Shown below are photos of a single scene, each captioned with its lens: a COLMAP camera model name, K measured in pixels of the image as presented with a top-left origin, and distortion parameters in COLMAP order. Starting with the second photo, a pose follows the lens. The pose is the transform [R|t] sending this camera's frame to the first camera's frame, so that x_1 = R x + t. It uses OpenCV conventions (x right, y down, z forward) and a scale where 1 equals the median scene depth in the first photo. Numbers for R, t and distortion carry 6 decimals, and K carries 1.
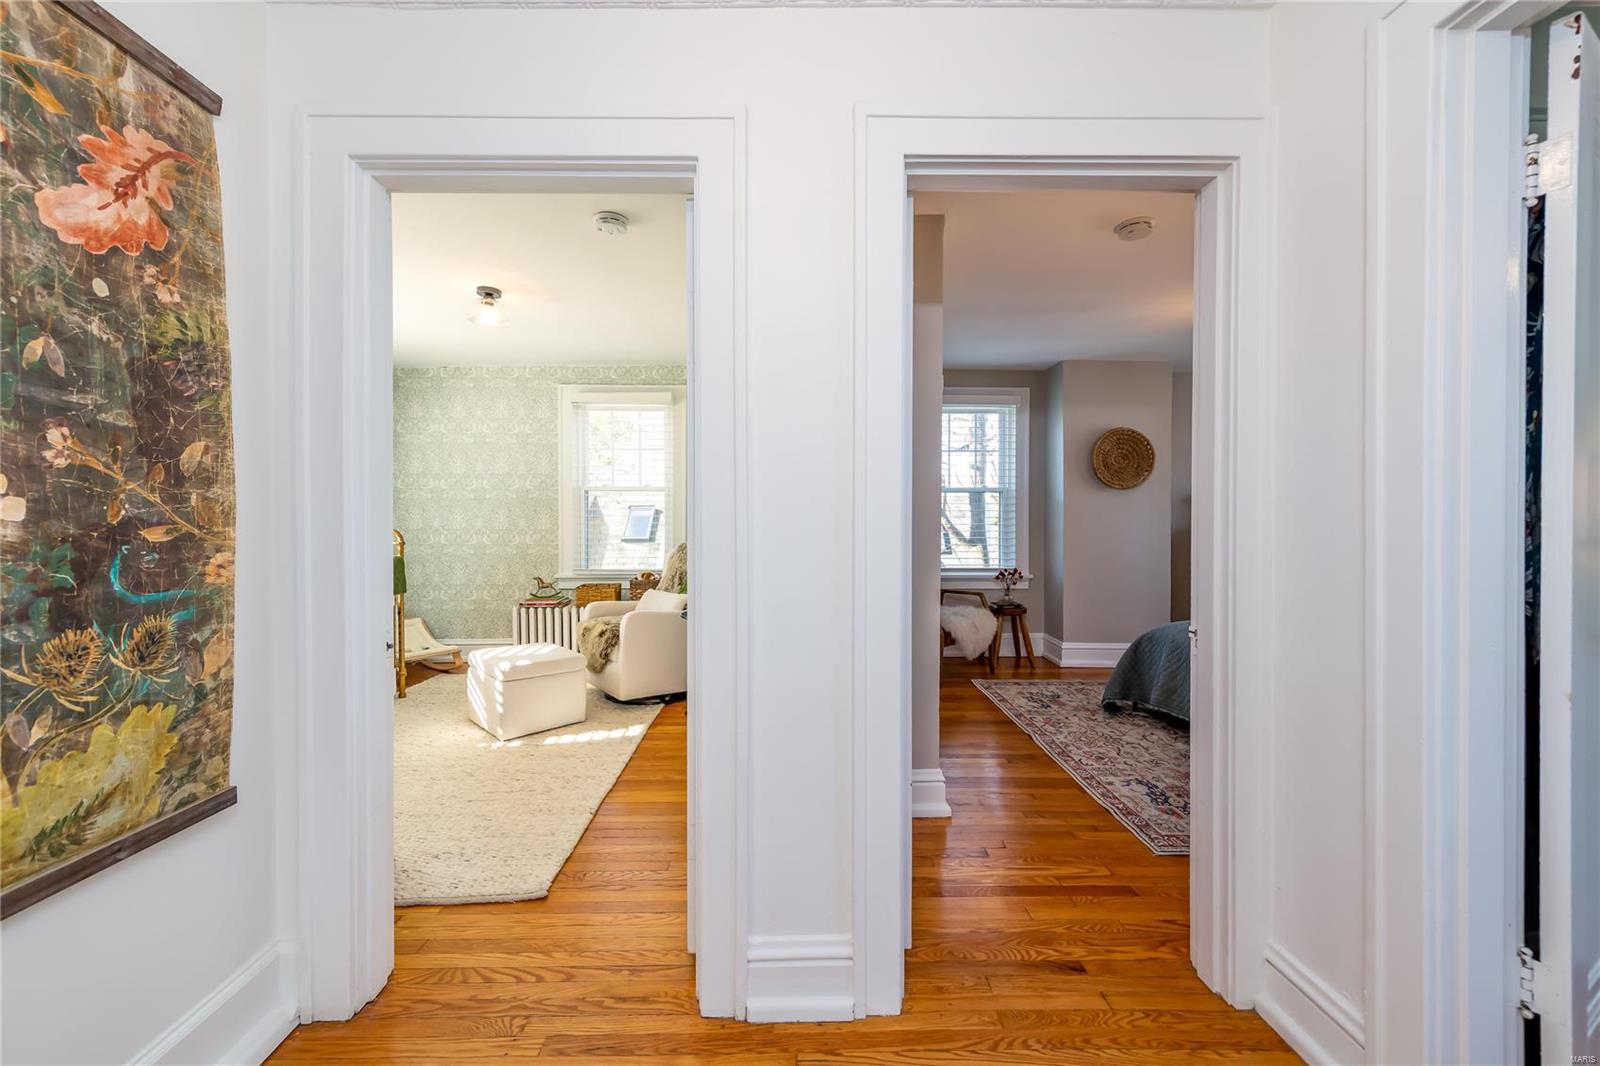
lens RADIAL K [[641.8, 0, 801.2], [0, 641.8, 523.2], [0, 0, 1]] dist [0.002369, 0.000035]
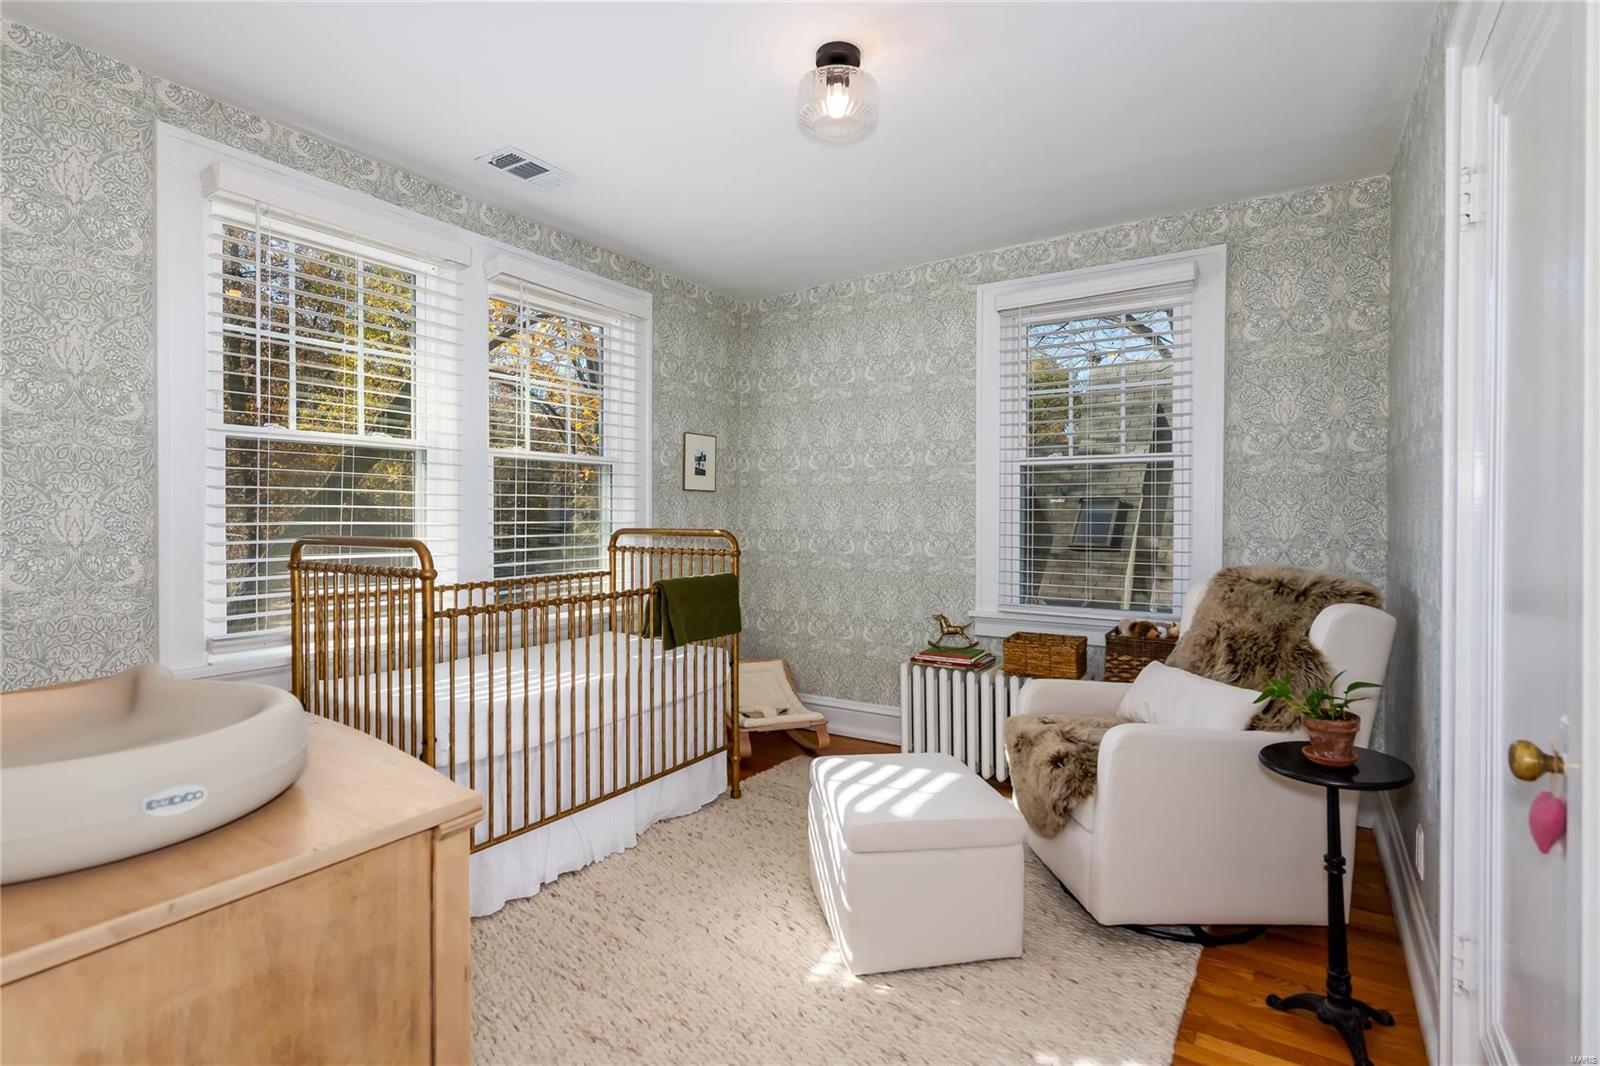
lens RADIAL K [[780.0, 0, 802.2], [0, 780.0, 532.3], [0, 0, 1]] dist [0.001377, -0.001062]
pose [[0.830118, 0.012406, -0.557449, -0.120313], [-0.004882, 0.999876, 0.014983, -0.001114], [0.557566, -0.009716, 0.830076, 0.342202]]
